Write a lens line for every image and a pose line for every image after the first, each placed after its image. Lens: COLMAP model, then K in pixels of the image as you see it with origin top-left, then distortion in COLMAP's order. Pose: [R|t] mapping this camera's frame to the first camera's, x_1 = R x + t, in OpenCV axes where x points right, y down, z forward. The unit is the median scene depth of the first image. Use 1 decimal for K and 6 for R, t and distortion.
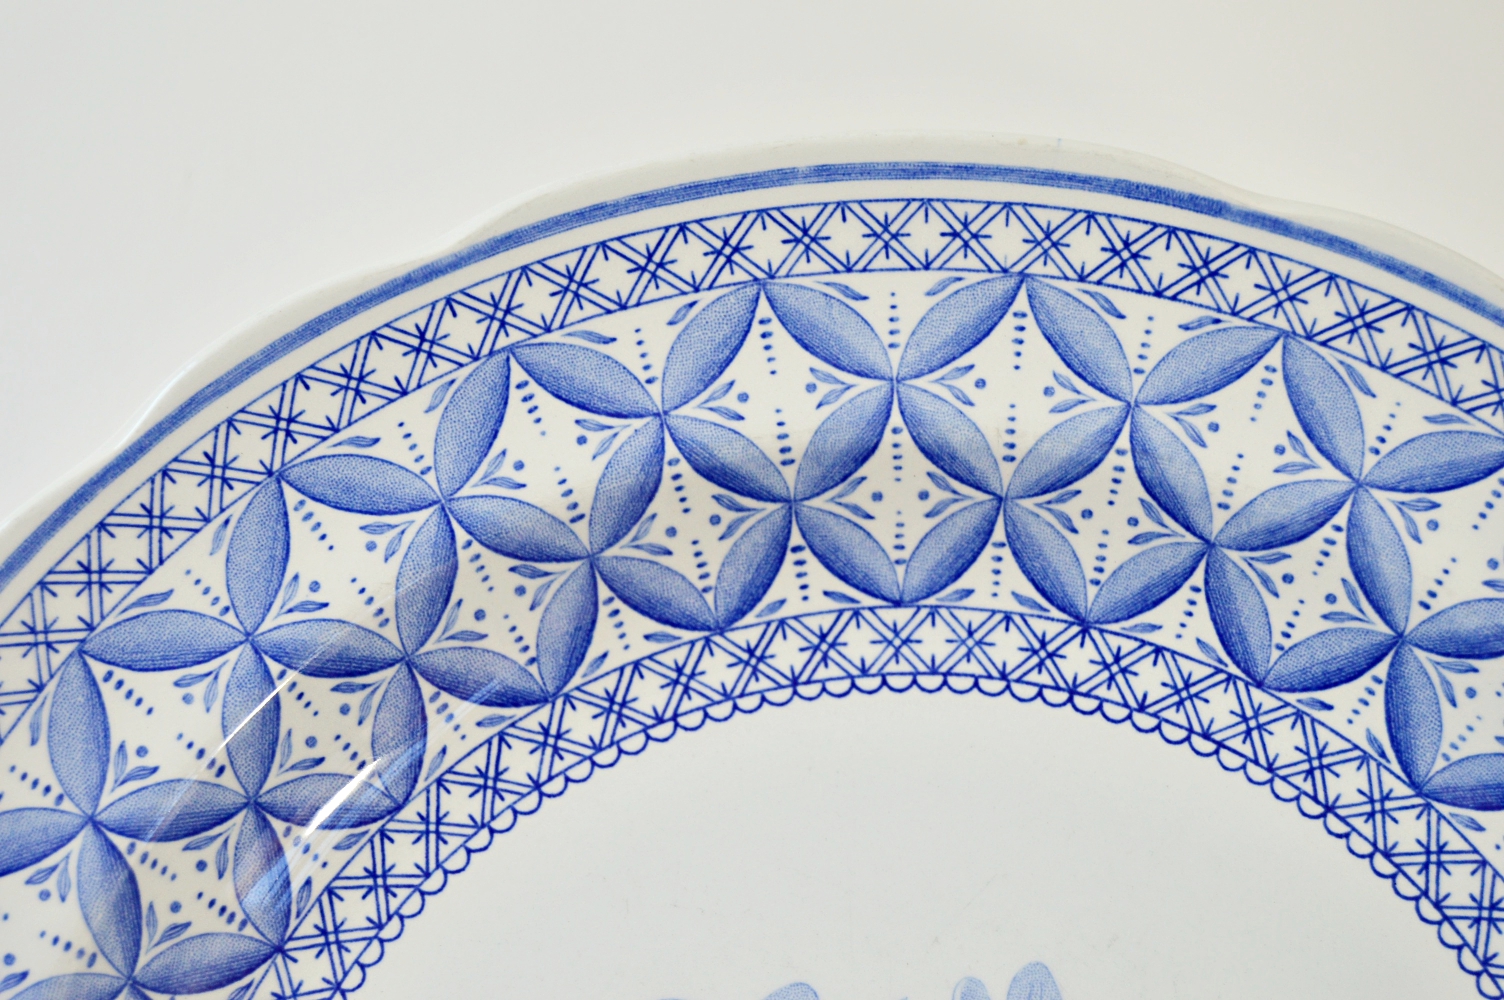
lens RADIAL K [[3251.7, 0, 753.1], [0, 3251.7, 567.8], [0, 0, 1]] dist [-0.015832, 0.000000]
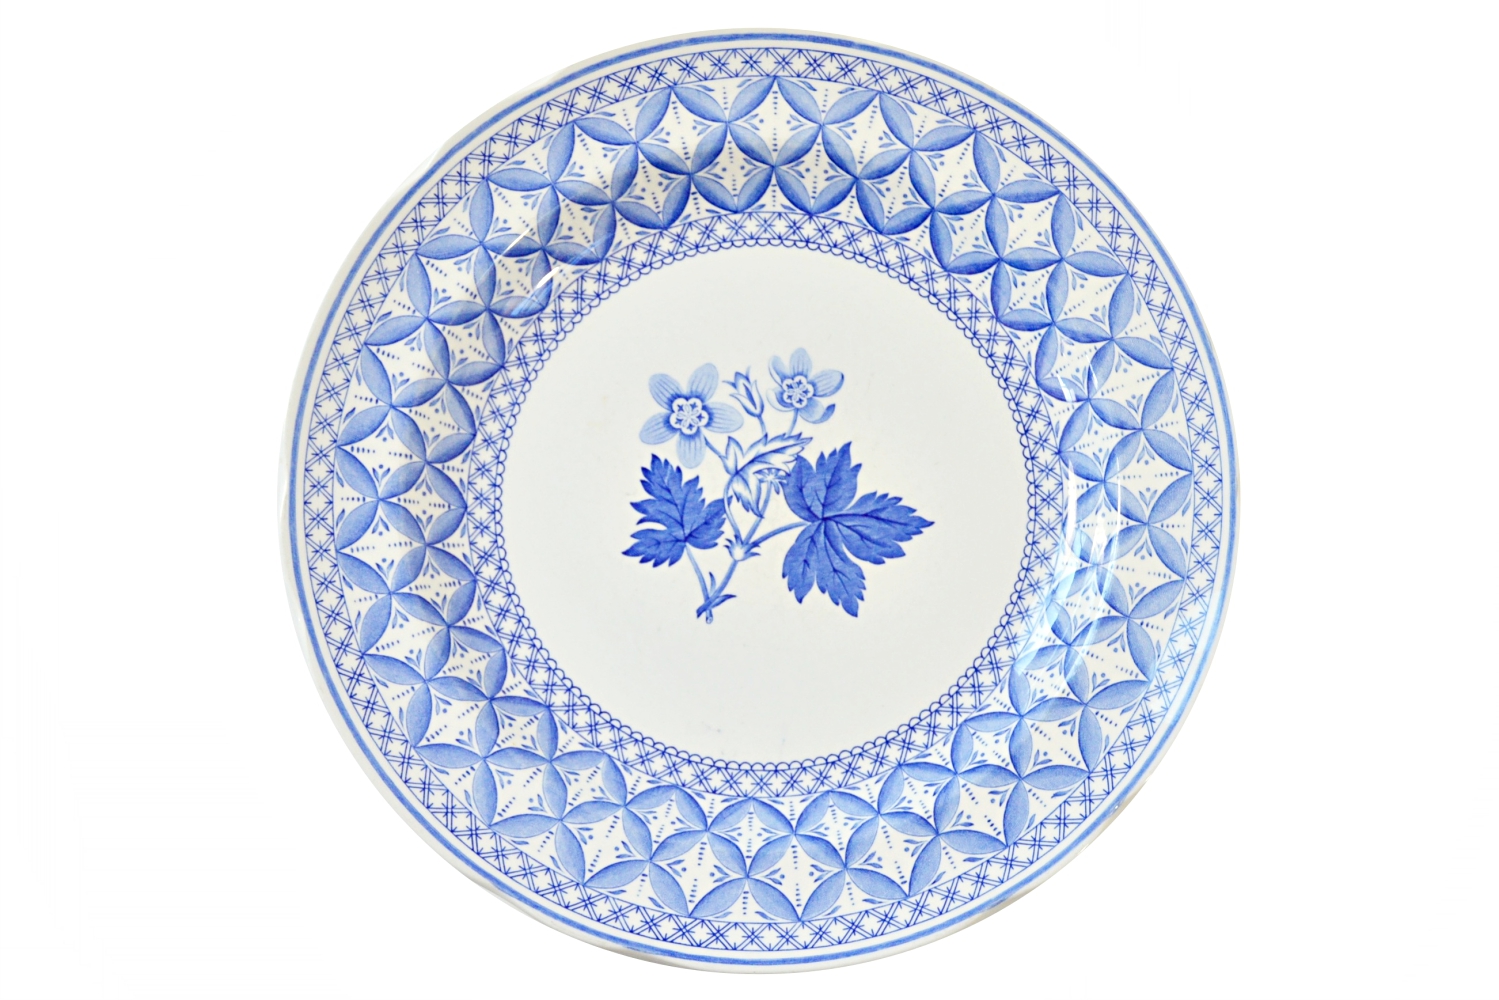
lens RADIAL K [[2559.6, 0, 733.5], [0, 2559.6, 508.4], [0, 0, 1]] dist [0.029493, 0.000000]
pose [[0.996658, -0.078414, 0.022887, -0.020618], [0.076080, 0.993087, 0.089385, 0.062275], [-0.029738, -0.087345, 0.995734, -1.001668]]
